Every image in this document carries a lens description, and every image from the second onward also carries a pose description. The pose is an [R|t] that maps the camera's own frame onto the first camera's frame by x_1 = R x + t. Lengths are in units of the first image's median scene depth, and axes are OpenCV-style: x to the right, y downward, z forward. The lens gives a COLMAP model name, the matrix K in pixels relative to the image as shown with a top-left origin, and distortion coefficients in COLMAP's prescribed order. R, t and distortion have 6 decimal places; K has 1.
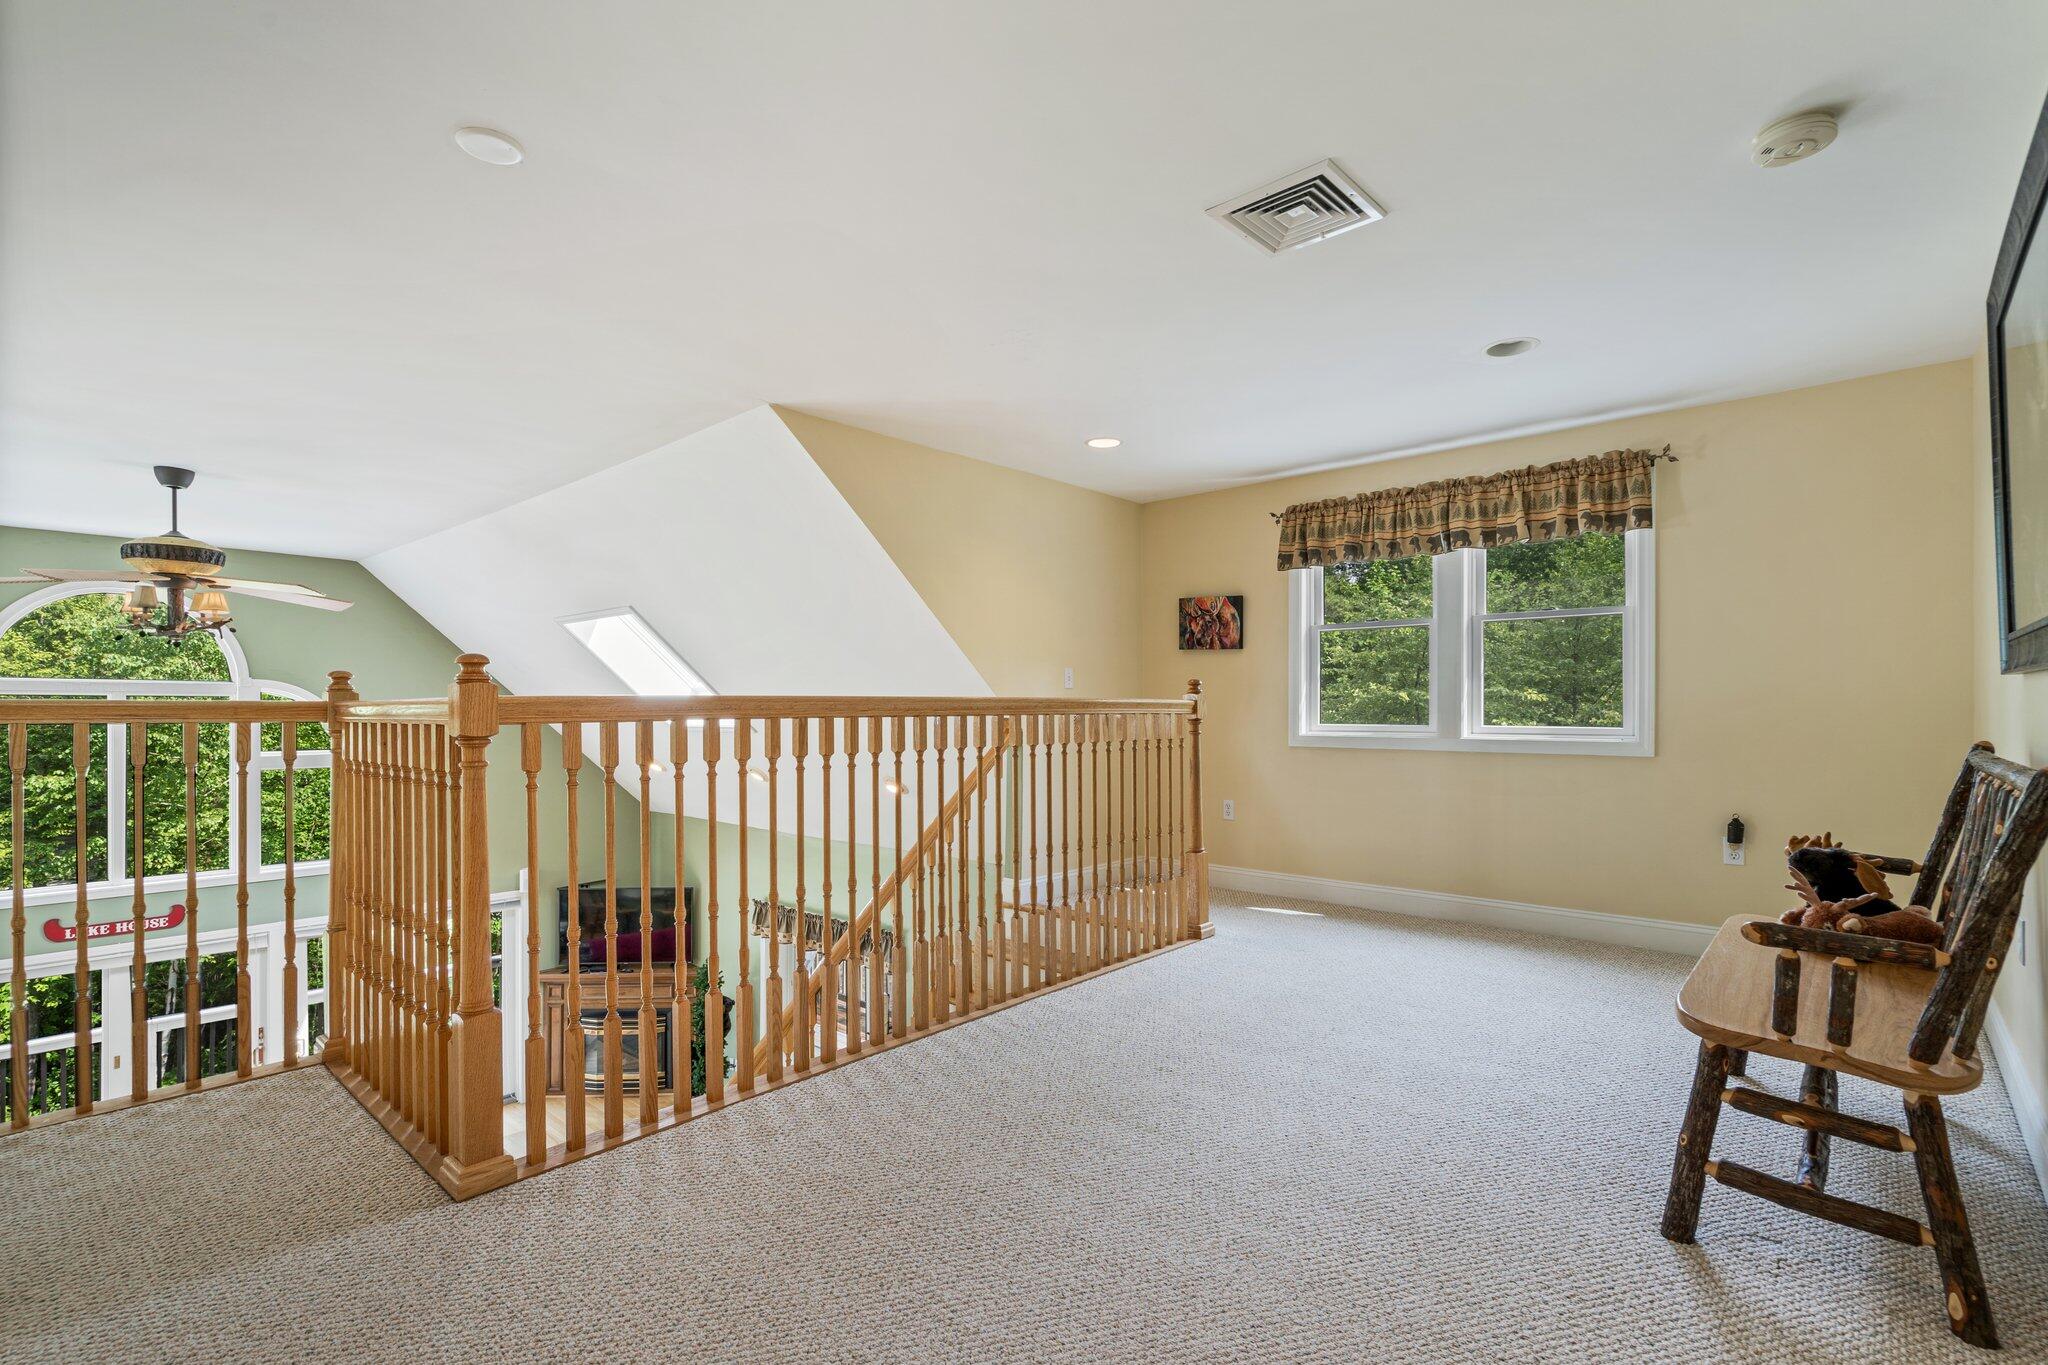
lens RADIAL K [[941.6, 0, 1044.8], [0, 941.6, 717.2], [0, 0, 1]] dist [-0.000547, 0.000296]
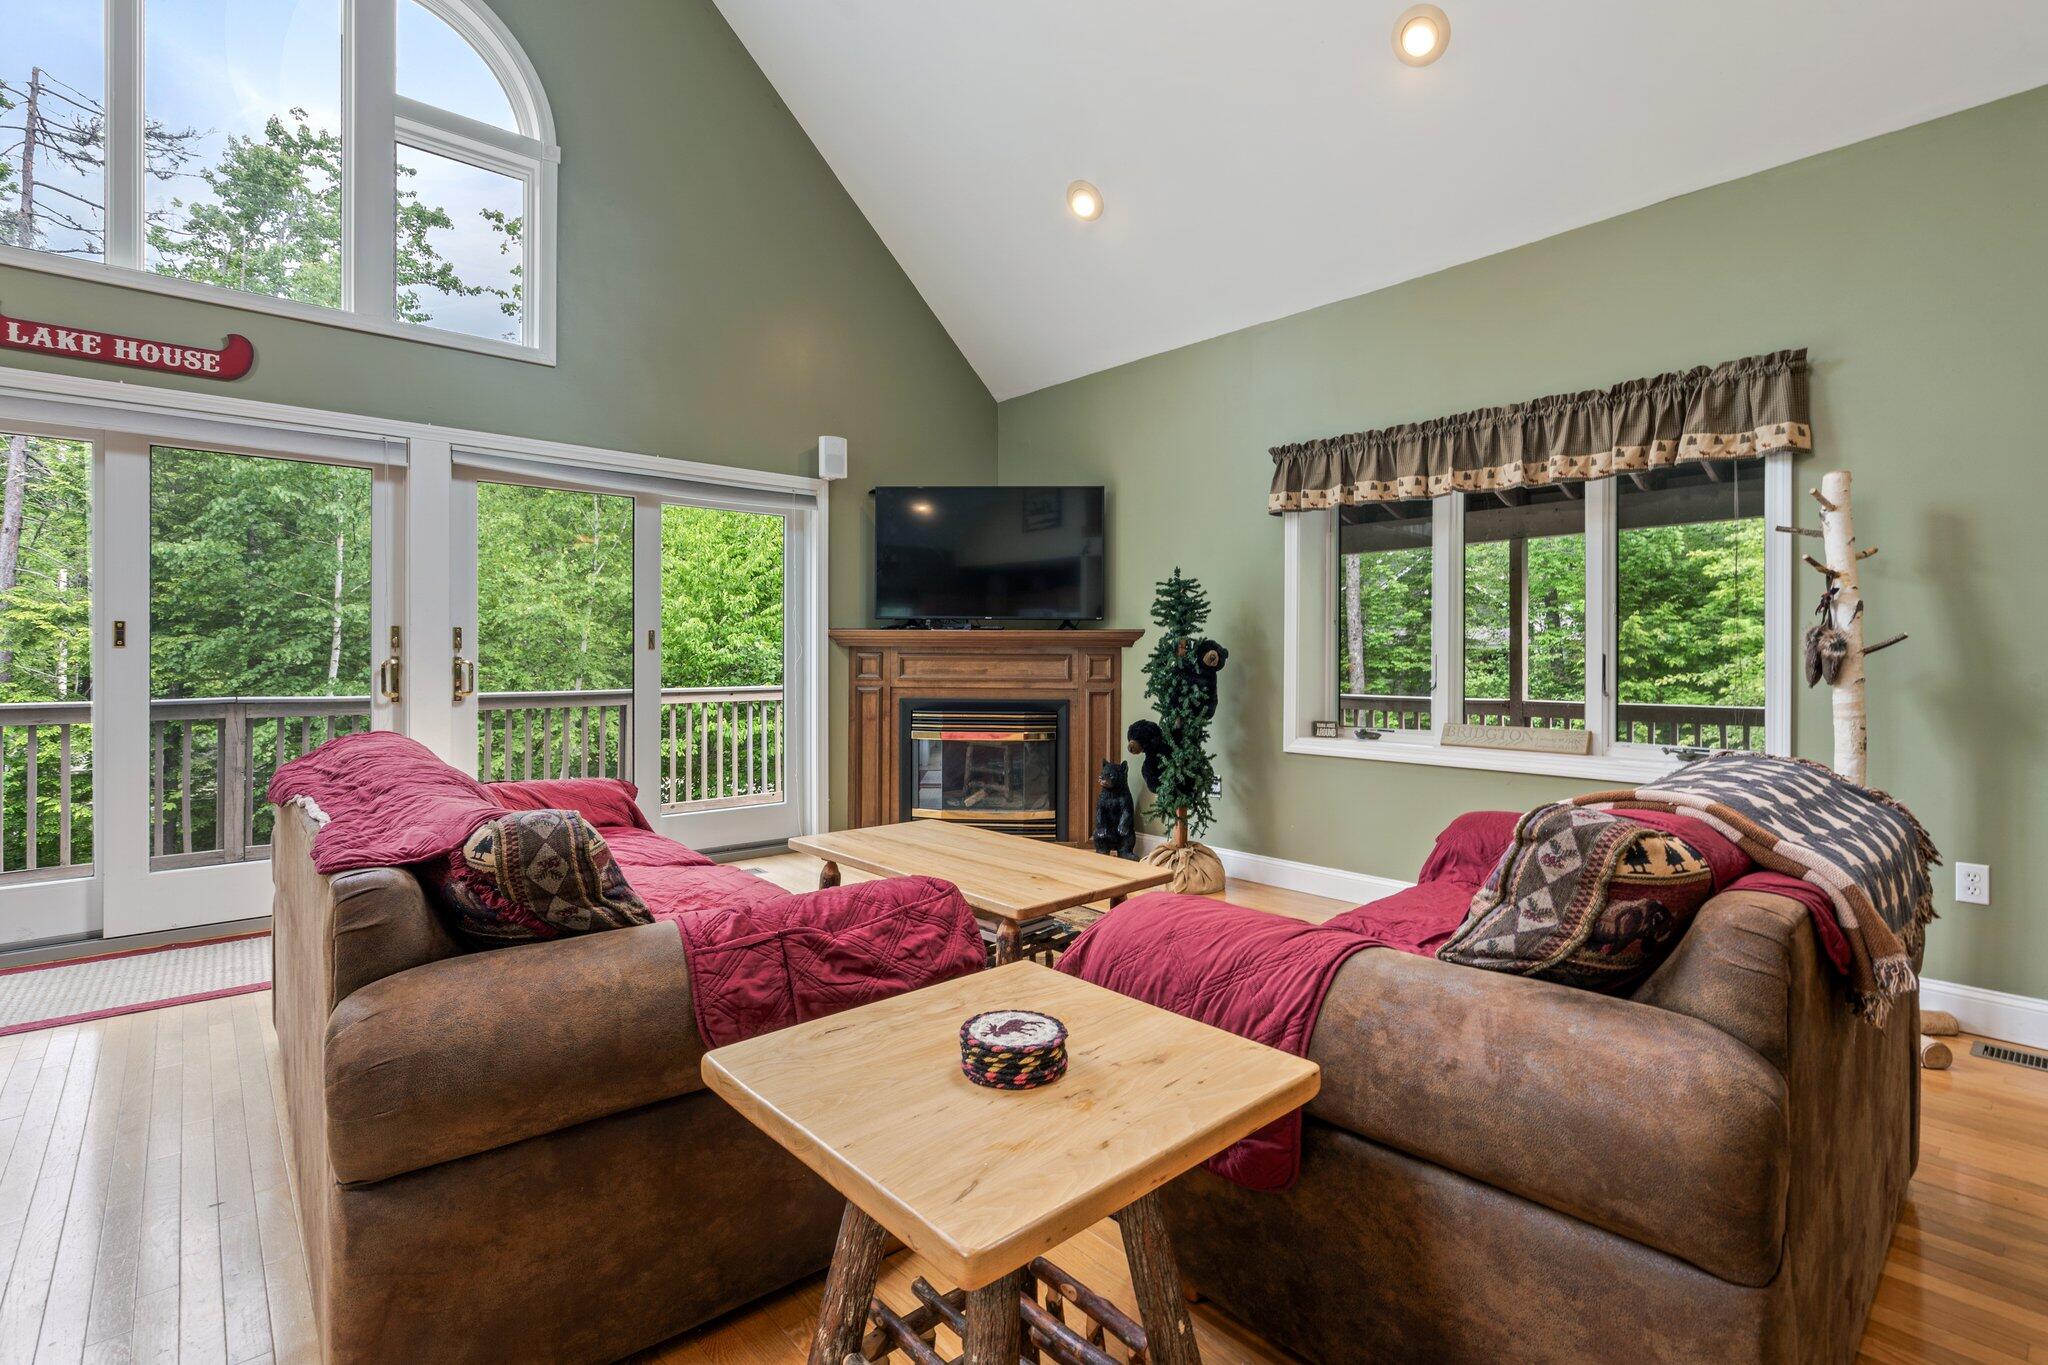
lens RADIAL K [[941.6, 0, 1022.8], [0, 941.6, 669.4], [0, 0, 1]] dist [-0.000547, 0.000296]
pose [[0.992760, 0.002536, -0.120089, -0.380891], [-0.002236, 0.999994, 0.002626, 0.311631], [0.120095, -0.002338, 0.992760, 0.469307]]
